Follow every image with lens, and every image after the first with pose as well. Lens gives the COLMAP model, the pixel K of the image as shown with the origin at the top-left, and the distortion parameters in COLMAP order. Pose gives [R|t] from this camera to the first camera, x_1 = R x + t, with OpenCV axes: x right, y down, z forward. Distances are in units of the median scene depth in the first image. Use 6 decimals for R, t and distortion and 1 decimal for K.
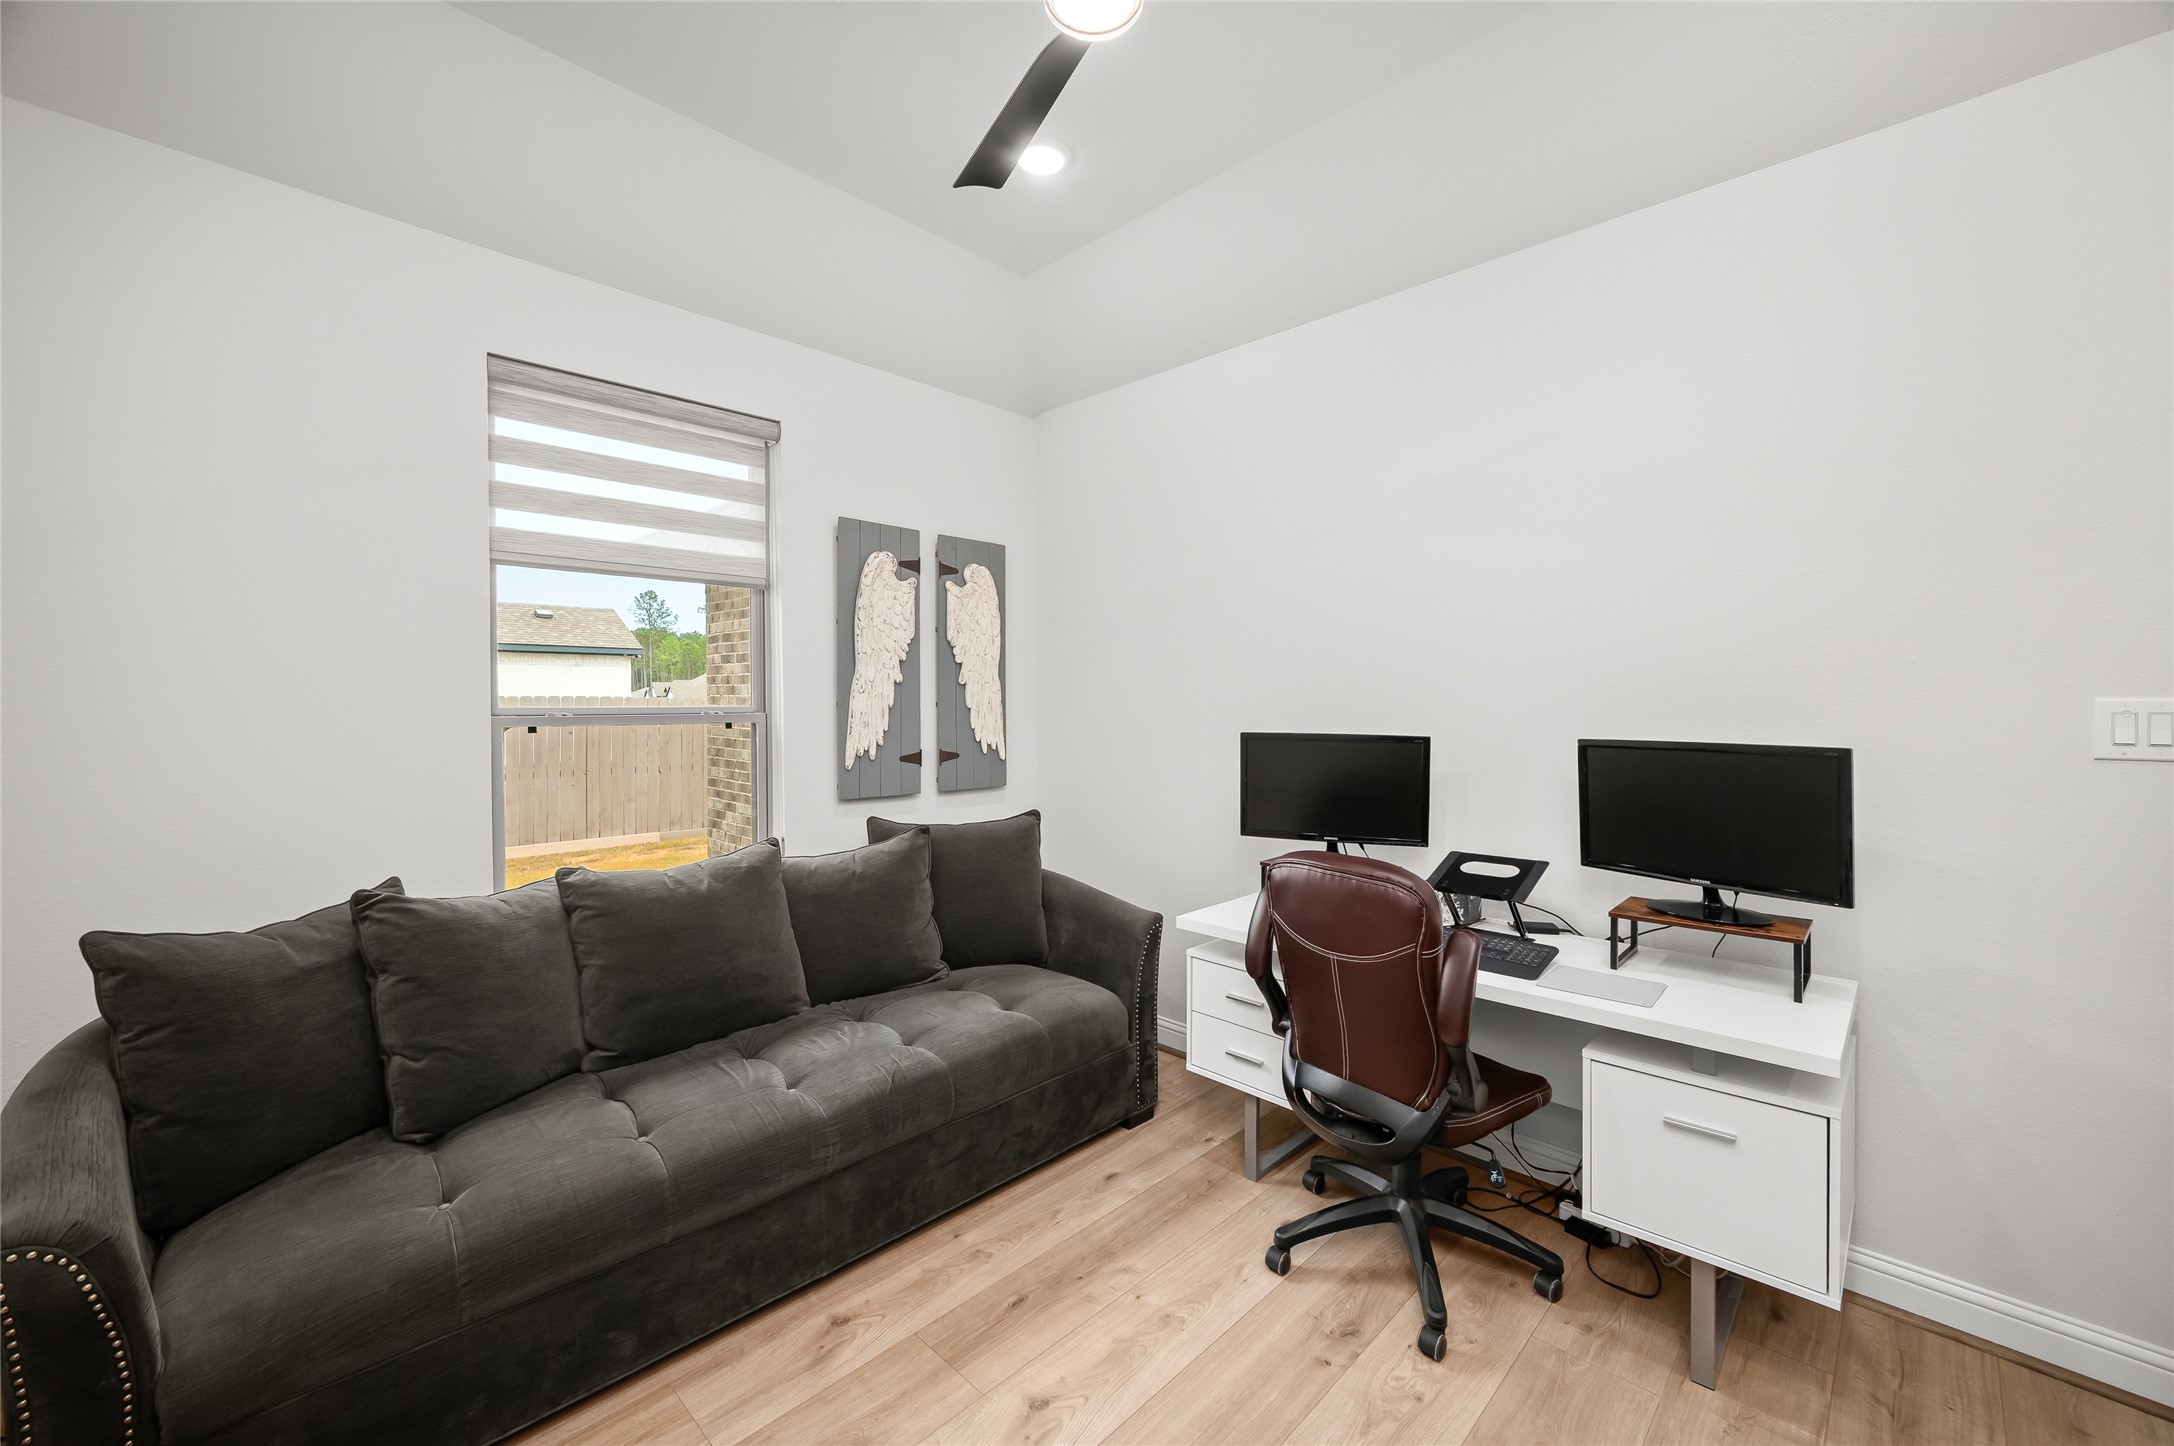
lens RADIAL K [[875.0, 0, 1083.6], [0, 875.0, 717.0], [0, 0, 1]] dist [-0.002456, -0.000061]
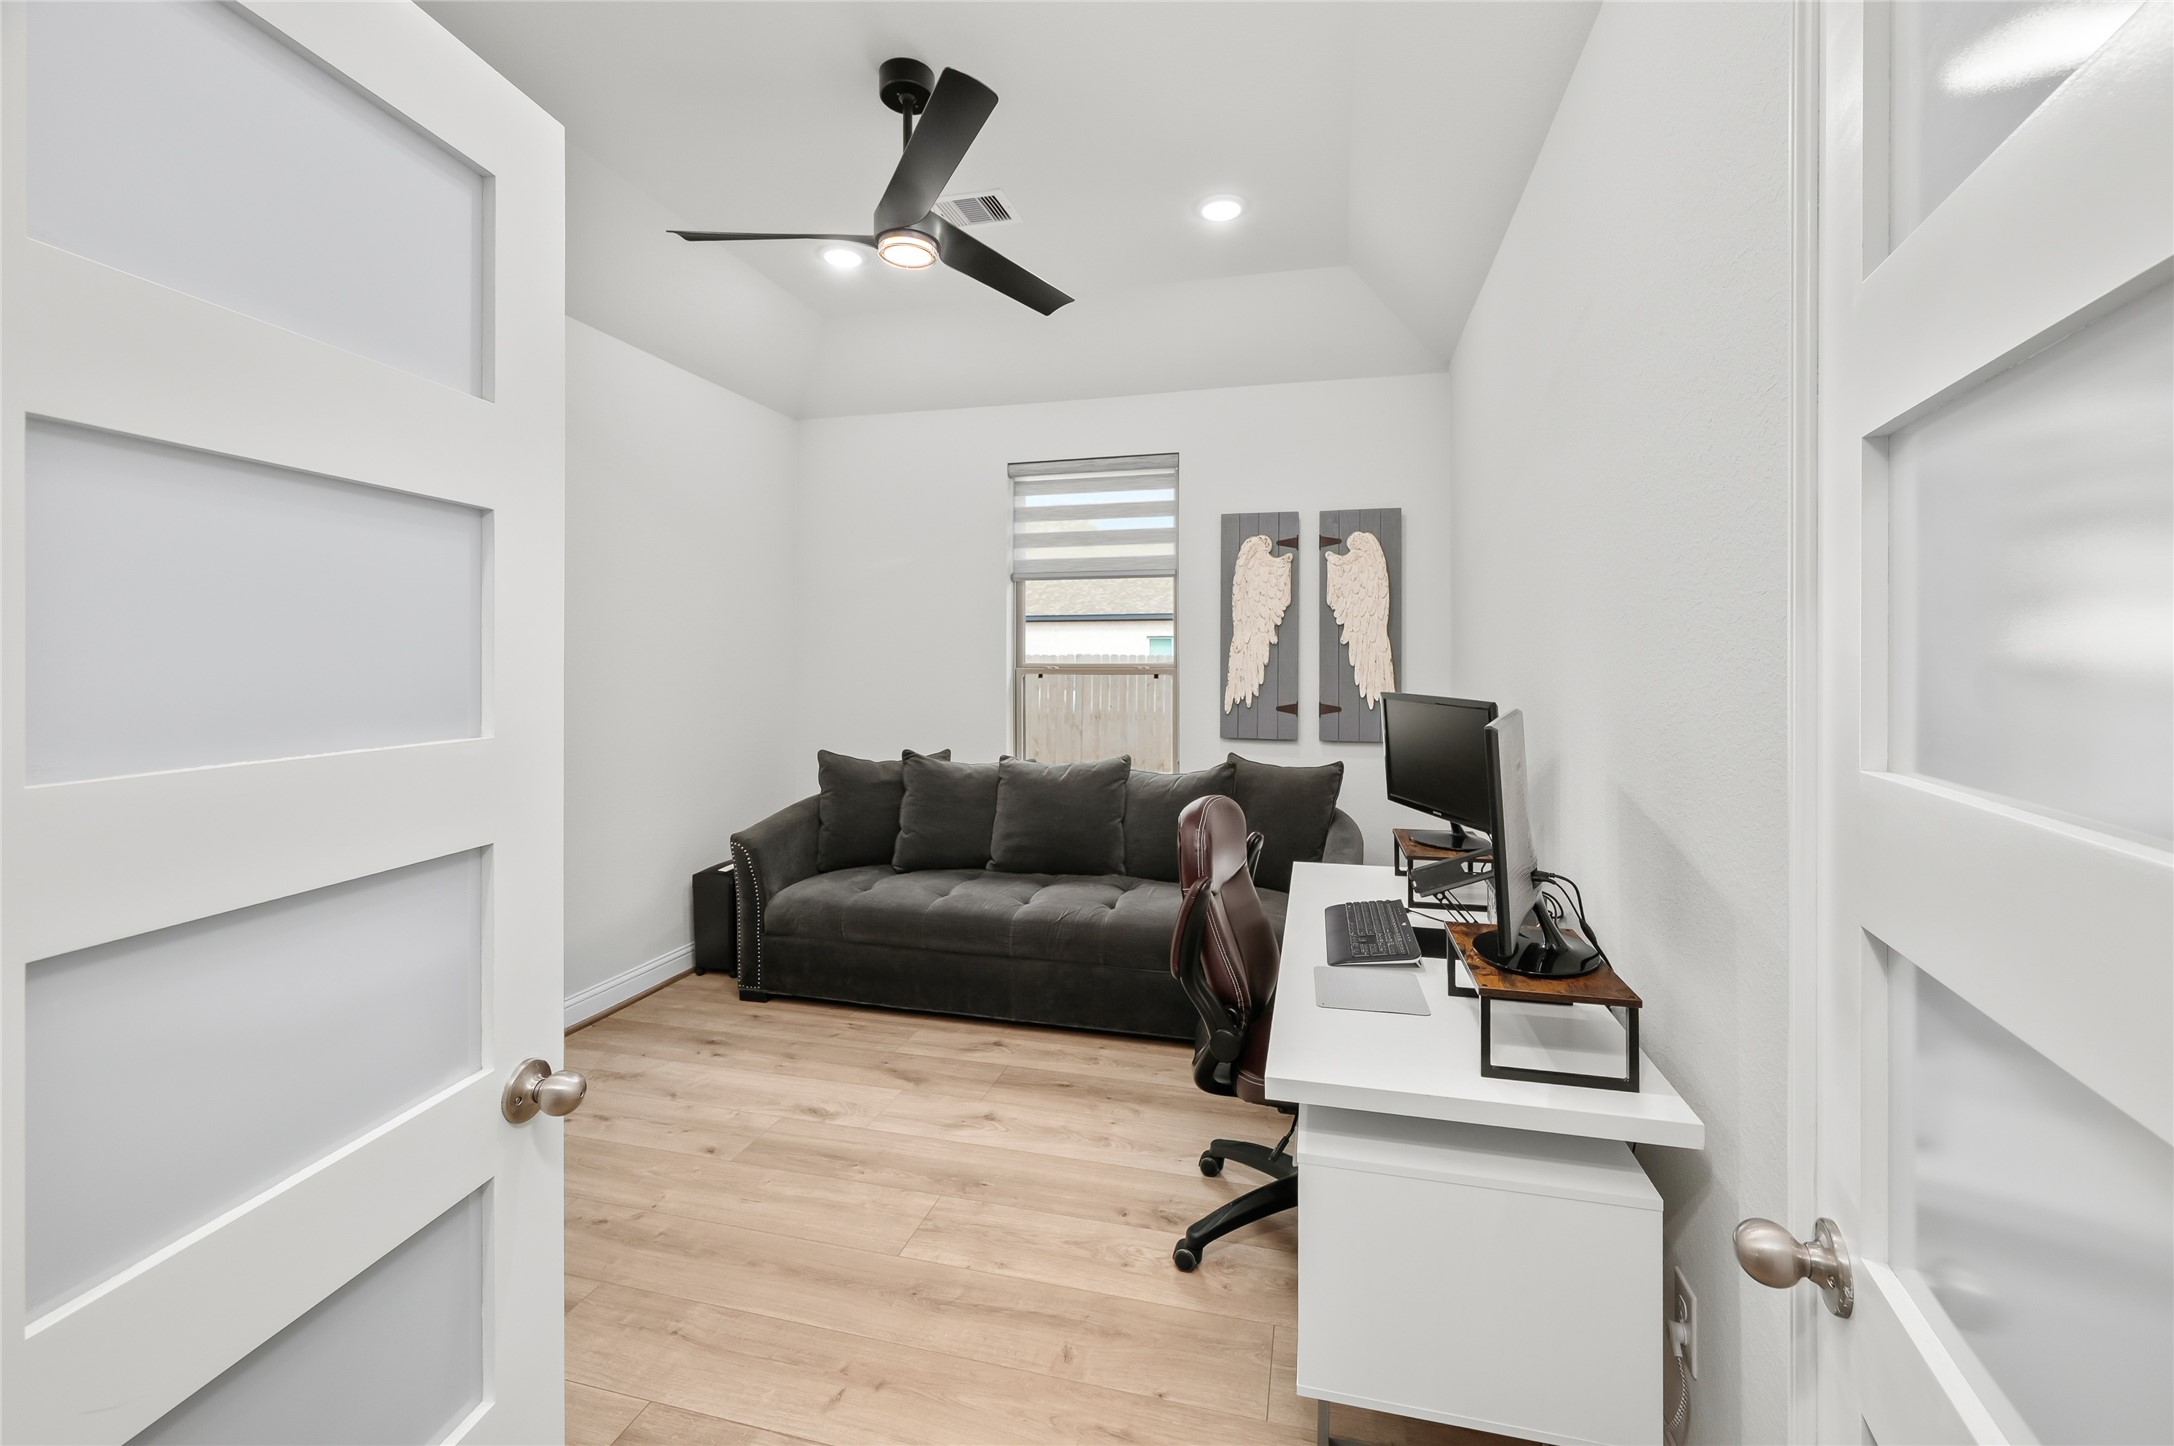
lens RADIAL K [[875.0, 0, 1072.3], [0, 875.0, 658.6], [0, 0, 1]] dist [-0.002456, -0.000061]
pose [[0.490048, -0.000899, -0.871695, 0.709022], [-0.017195, 0.999795, -0.010697, -0.001742], [0.871526, 0.020231, 0.489932, 0.187770]]
